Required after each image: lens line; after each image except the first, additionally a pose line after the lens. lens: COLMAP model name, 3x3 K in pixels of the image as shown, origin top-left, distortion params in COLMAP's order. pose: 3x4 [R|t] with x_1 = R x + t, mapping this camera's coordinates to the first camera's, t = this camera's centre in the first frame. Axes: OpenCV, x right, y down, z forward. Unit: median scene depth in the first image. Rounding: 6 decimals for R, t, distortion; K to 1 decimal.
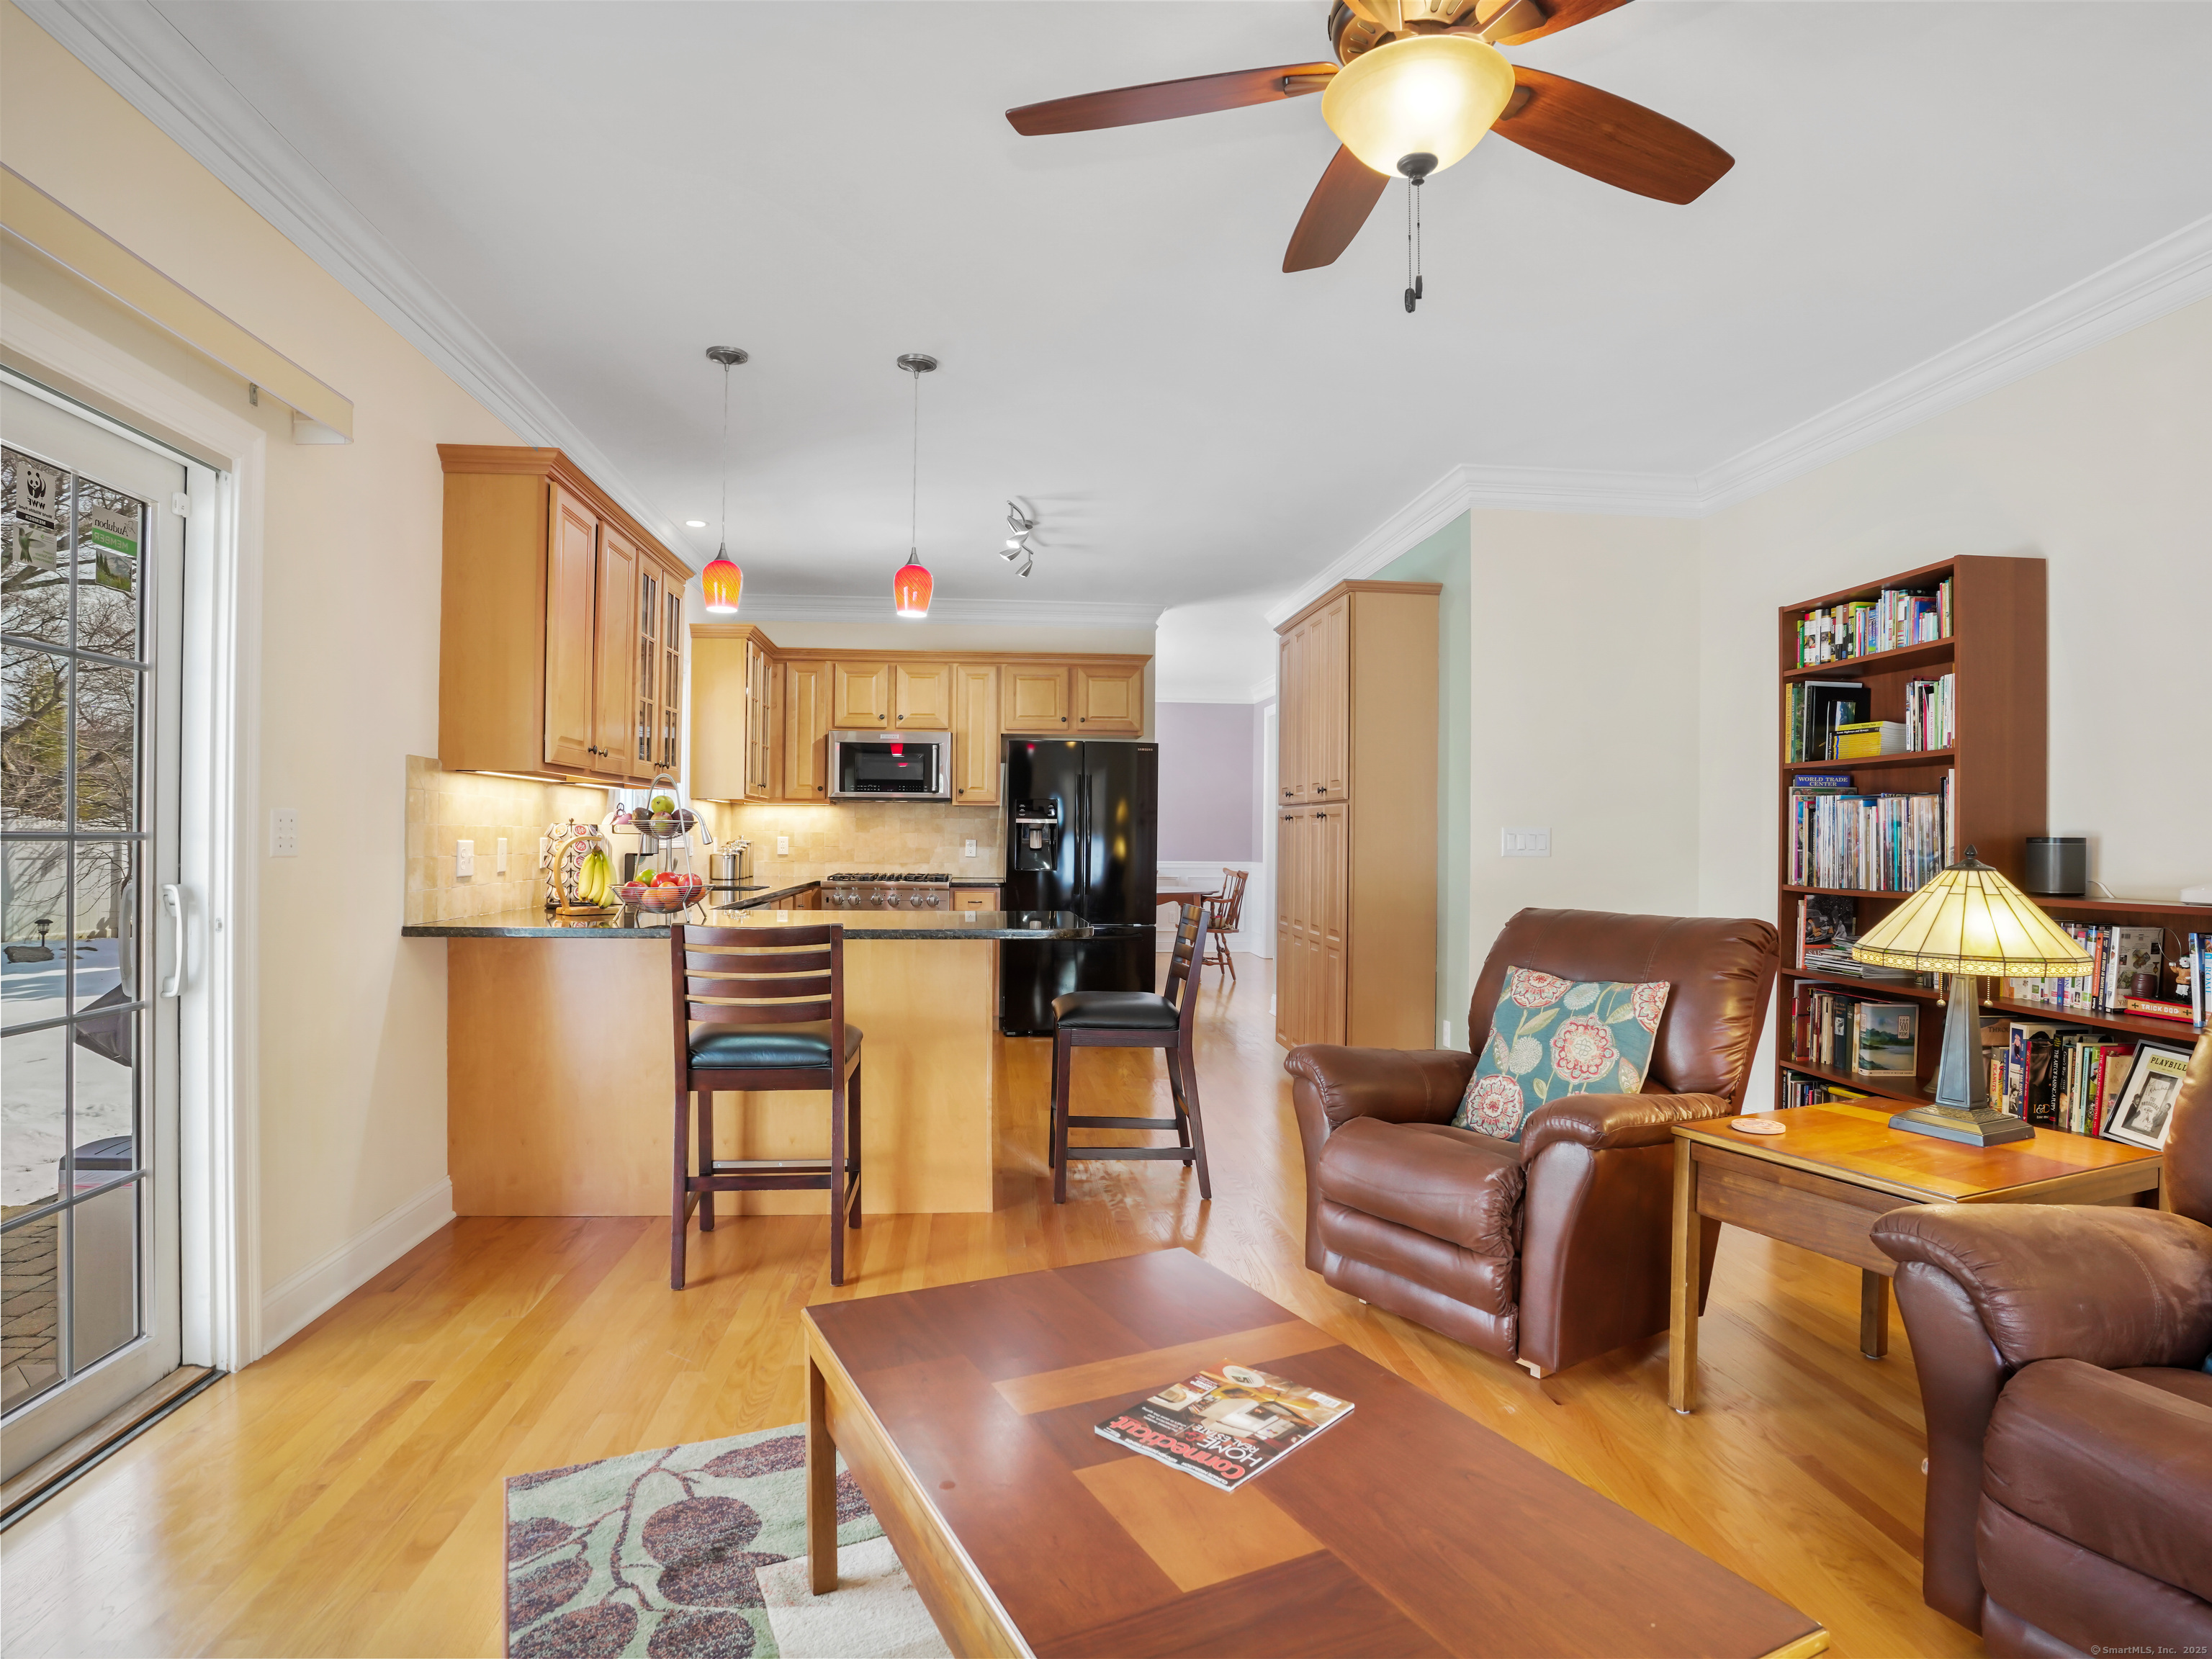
lens RADIAL K [[1220.0, 0, 1093.9], [0, 1220.0, 839.2], [0, 0, 1]] dist [-0.082347, 0.037393]
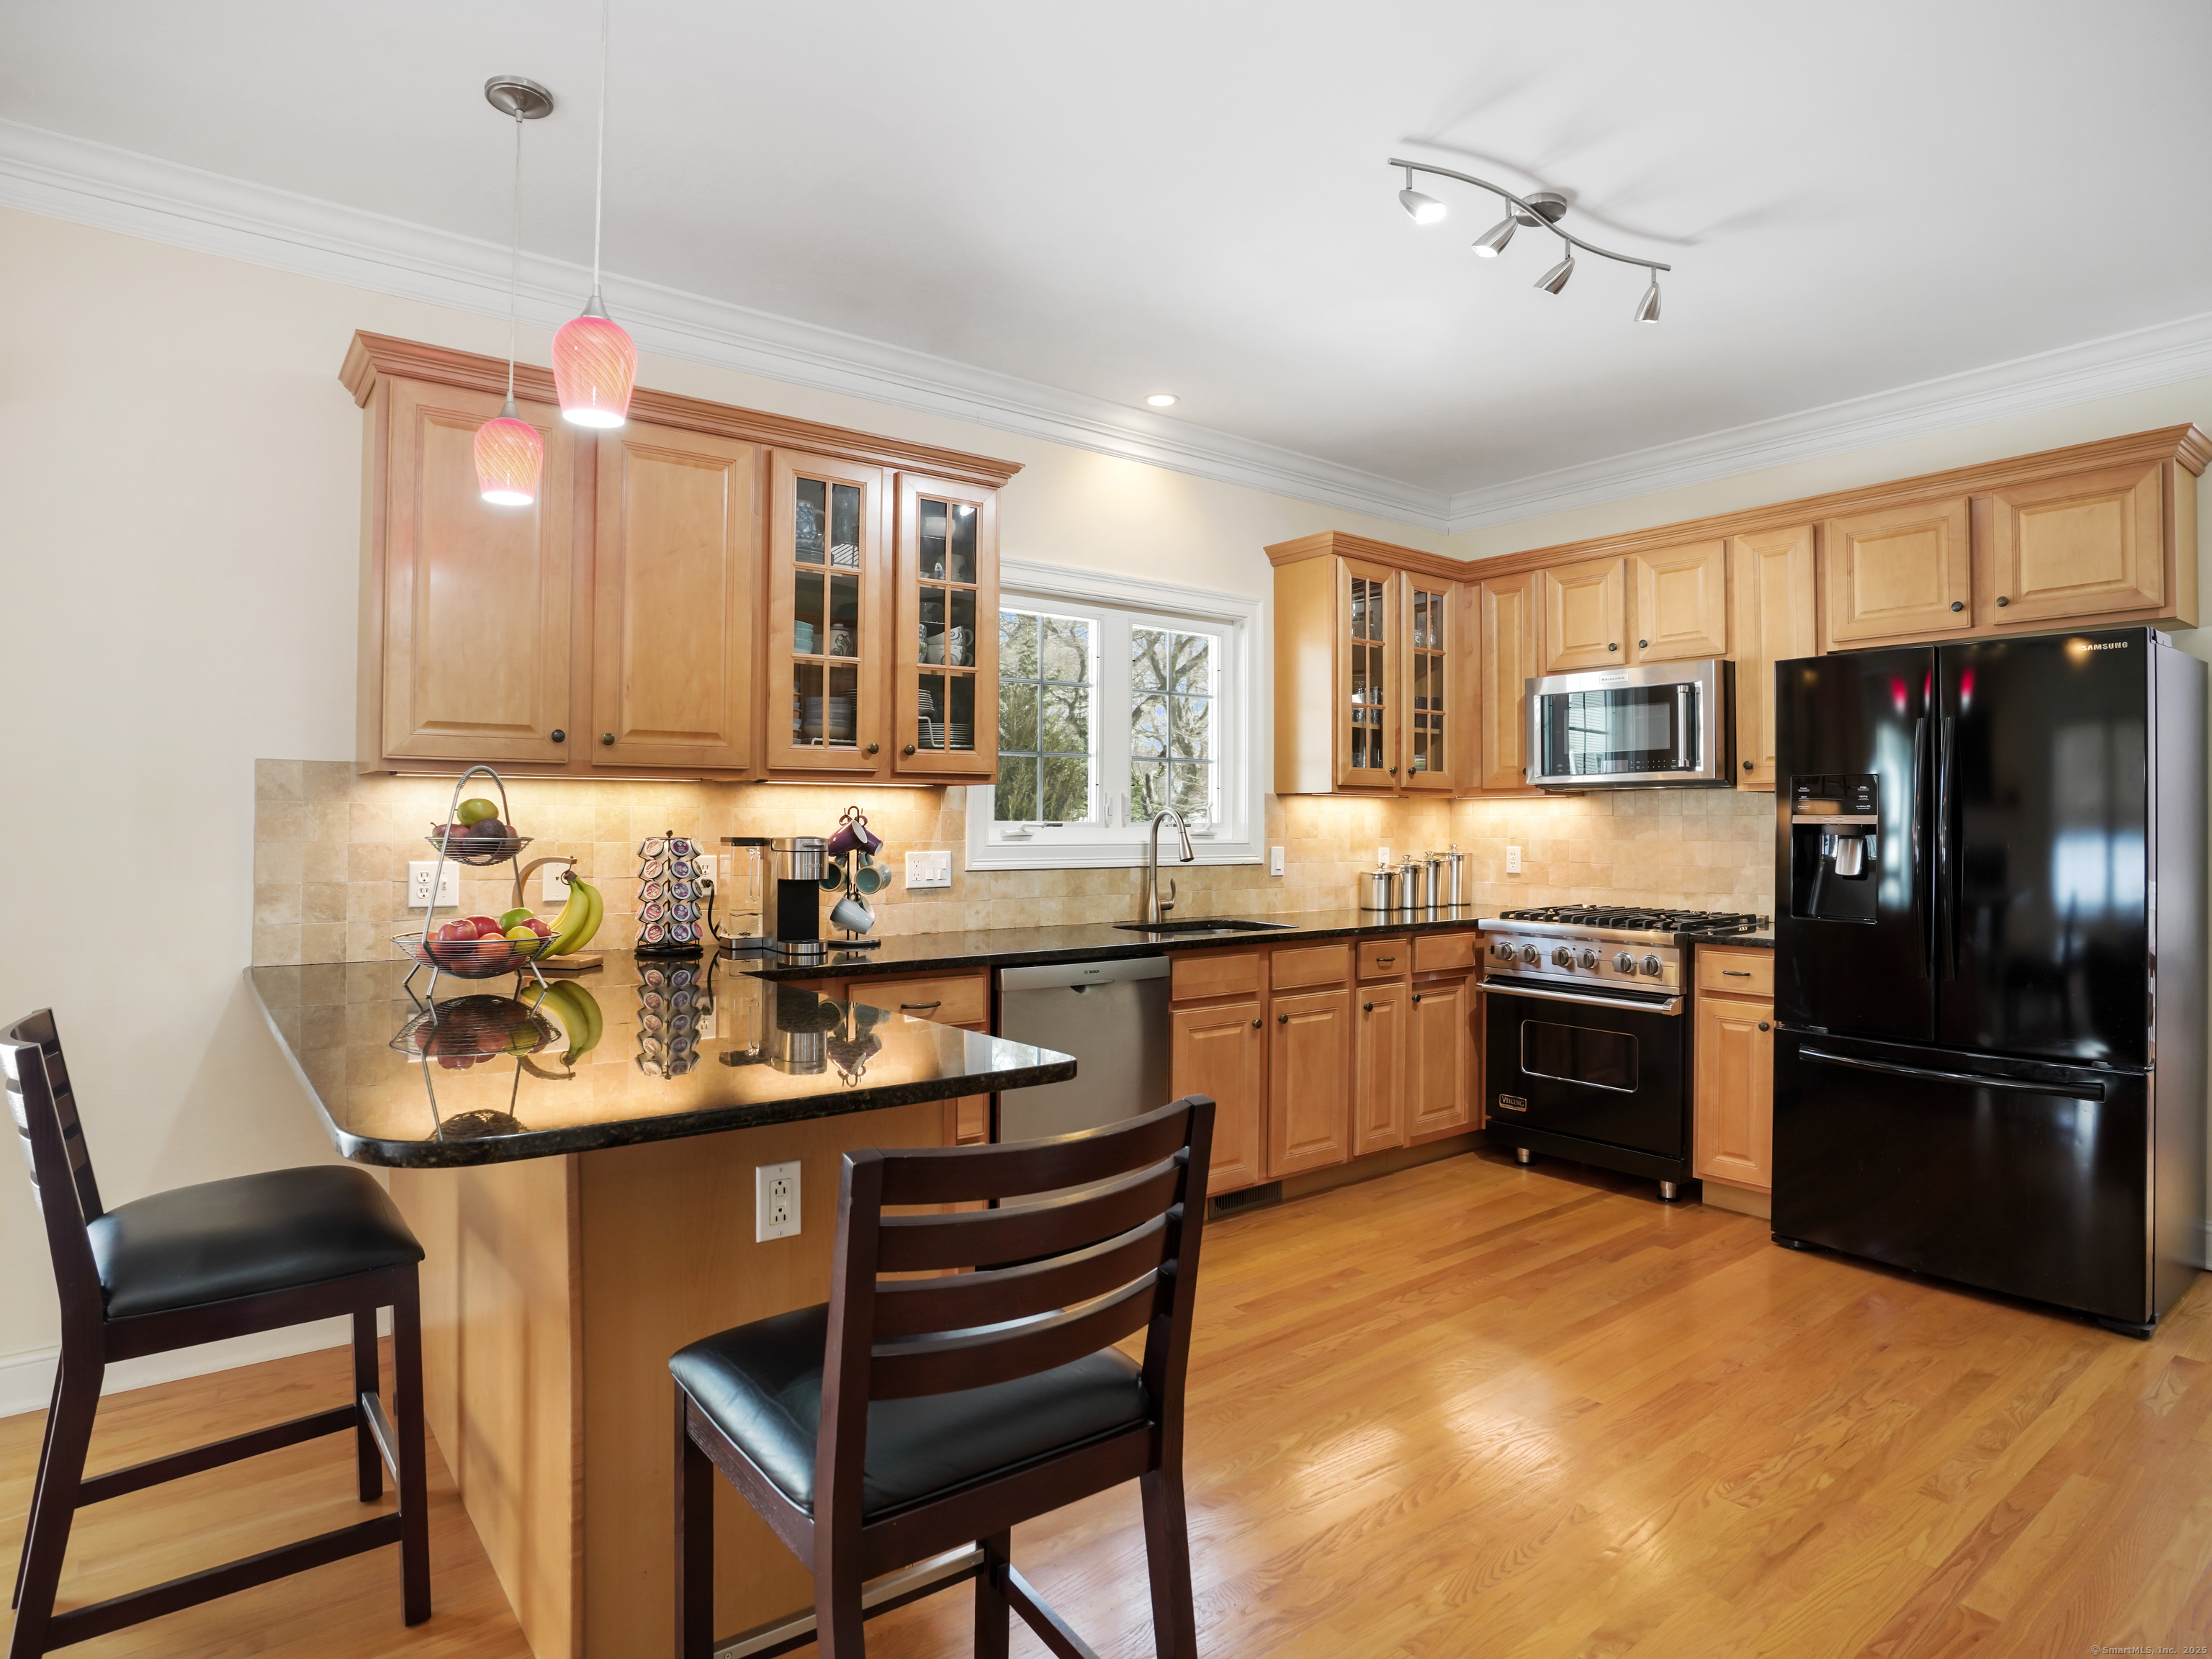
lens RADIAL K [[1220.0, 0, 1103.3], [0, 1220.0, 809.5], [0, 0, 1]] dist [-0.082347, 0.037393]
pose [[0.531329, -0.017642, -0.846982, 0.189516], [-0.000098, 0.999782, -0.020886, -0.008586], [0.847165, 0.011180, 0.531211, 0.471712]]
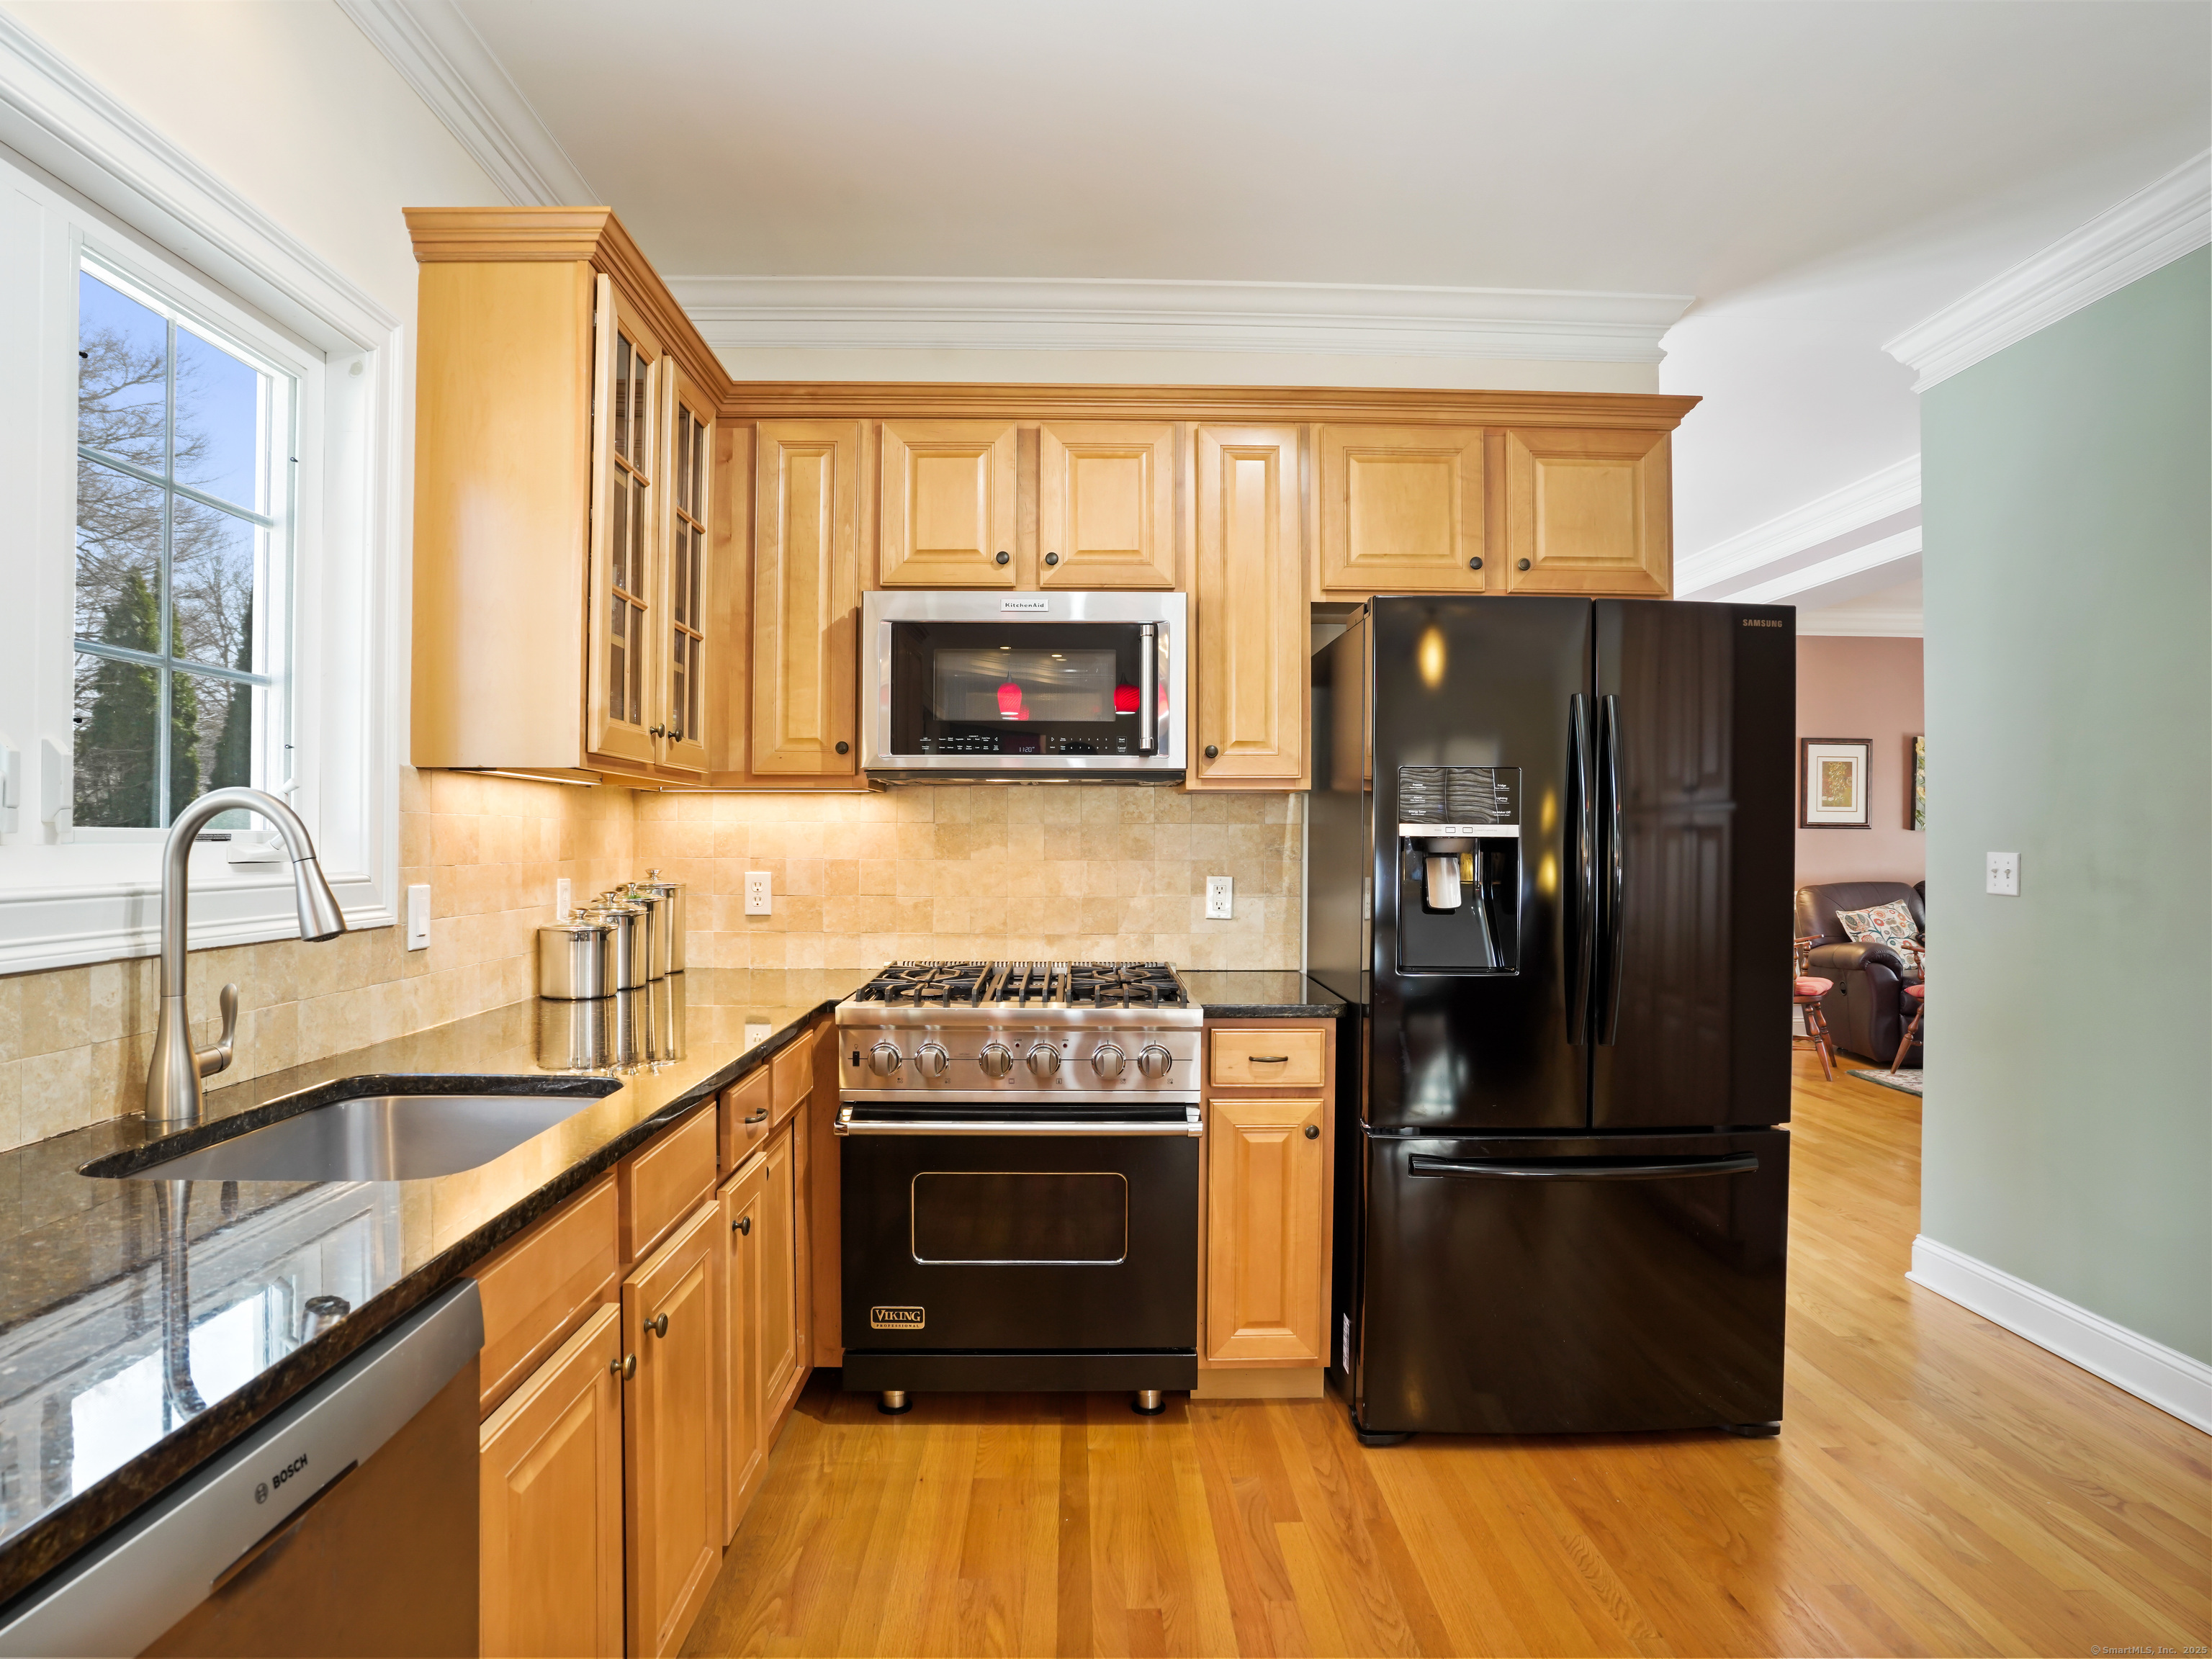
lens RADIAL K [[1237.4, 0, 1089.7], [0, 1237.4, 845.6], [0, 0, 1]] dist [-0.083792, 0.042614]
pose [[0.997238, -0.004488, -0.074139, -0.117841], [0.004691, 0.999986, 0.002554, -0.011544], [0.074127, -0.002894, 0.997245, 0.612763]]
